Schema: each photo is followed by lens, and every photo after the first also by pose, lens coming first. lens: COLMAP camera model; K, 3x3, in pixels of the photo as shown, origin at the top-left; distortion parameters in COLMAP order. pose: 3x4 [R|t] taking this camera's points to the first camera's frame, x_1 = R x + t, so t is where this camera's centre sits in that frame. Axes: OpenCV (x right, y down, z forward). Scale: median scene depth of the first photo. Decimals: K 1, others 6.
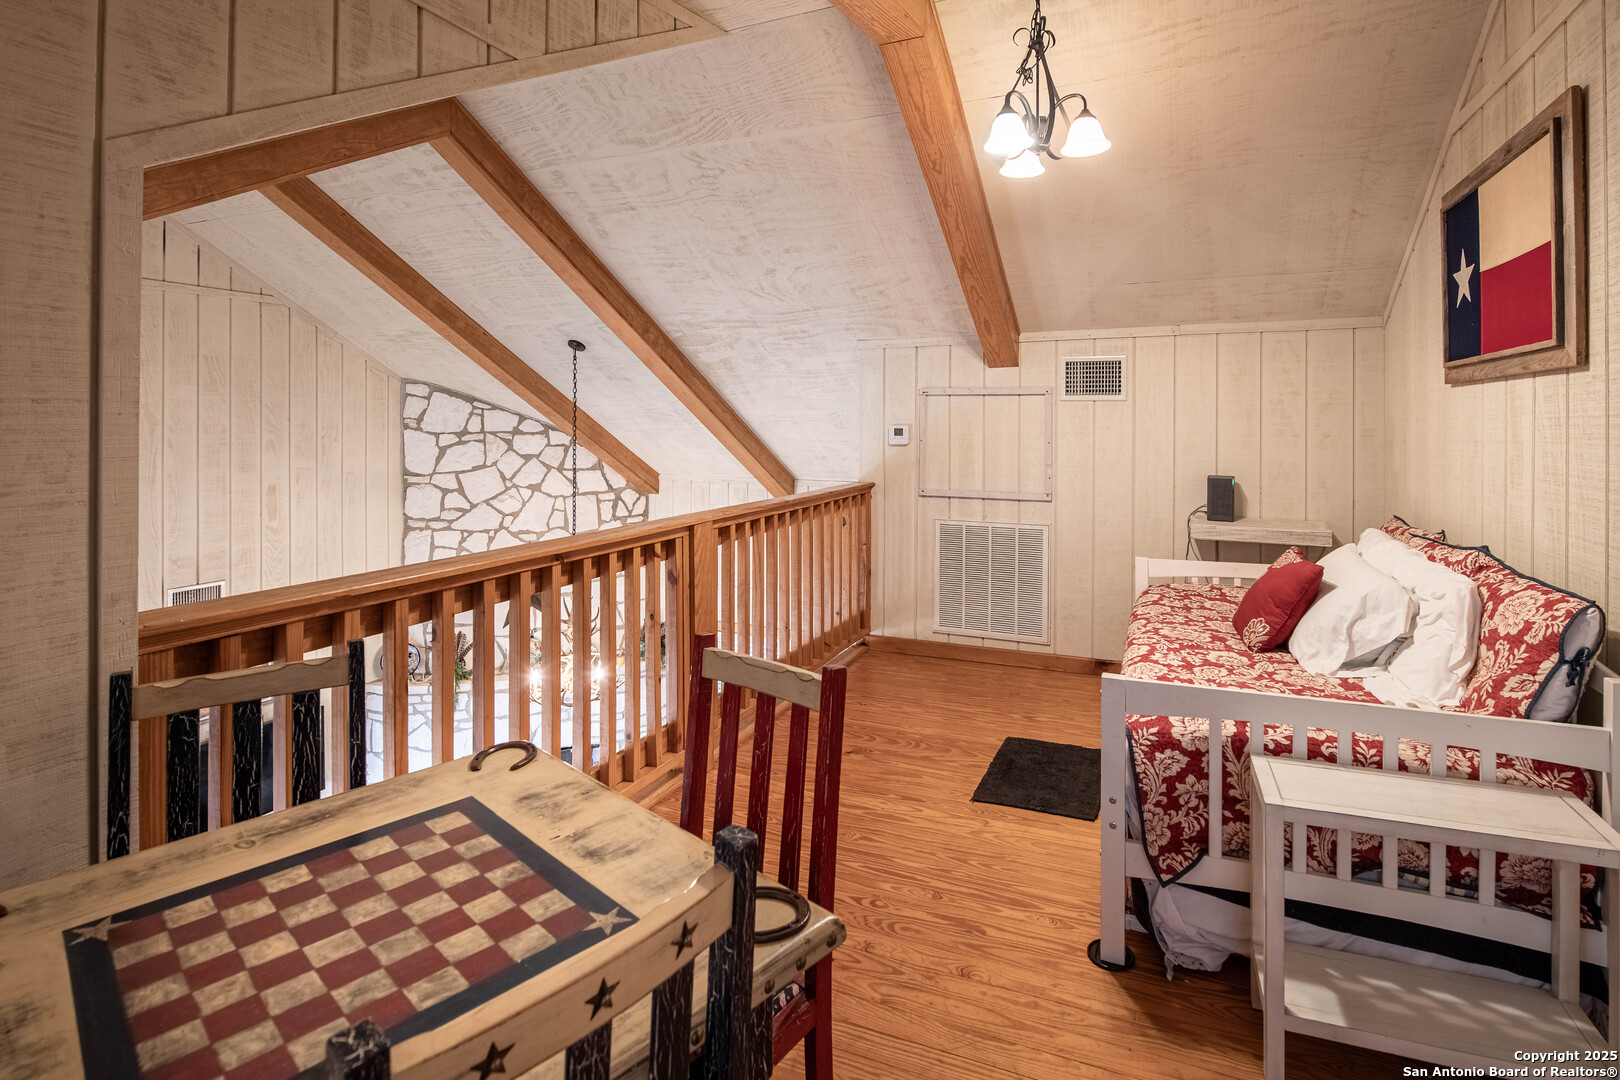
lens RADIAL K [[775.5, 0, 813.2], [0, 775.5, 540.0], [0, 0, 1]] dist [-0.001343, -0.000027]
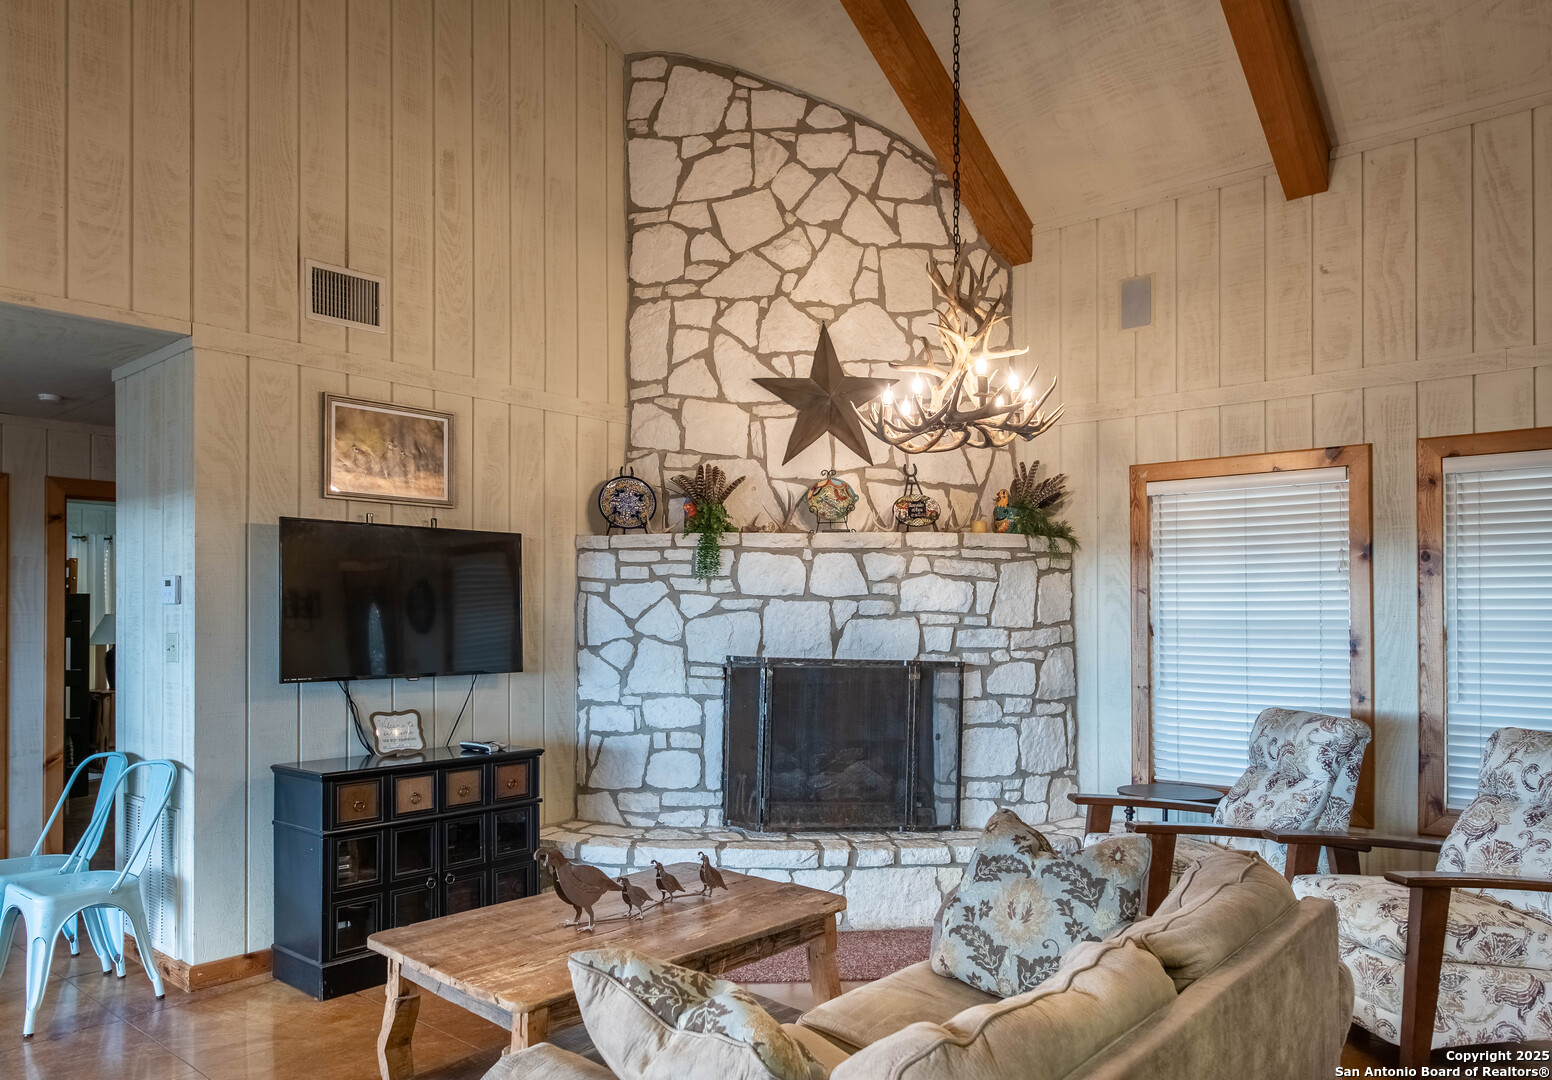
lens RADIAL K [[1209.6, 0, 774.8], [0, 1209.6, 540.0], [0, 0, 1]] dist [-0.006470, -0.000779]
pose [[0.944584, -0.006854, -0.328198, -0.108851], [0.004815, 0.999964, -0.007026, 0.179674], [0.328234, 0.005056, 0.944583, 0.140213]]
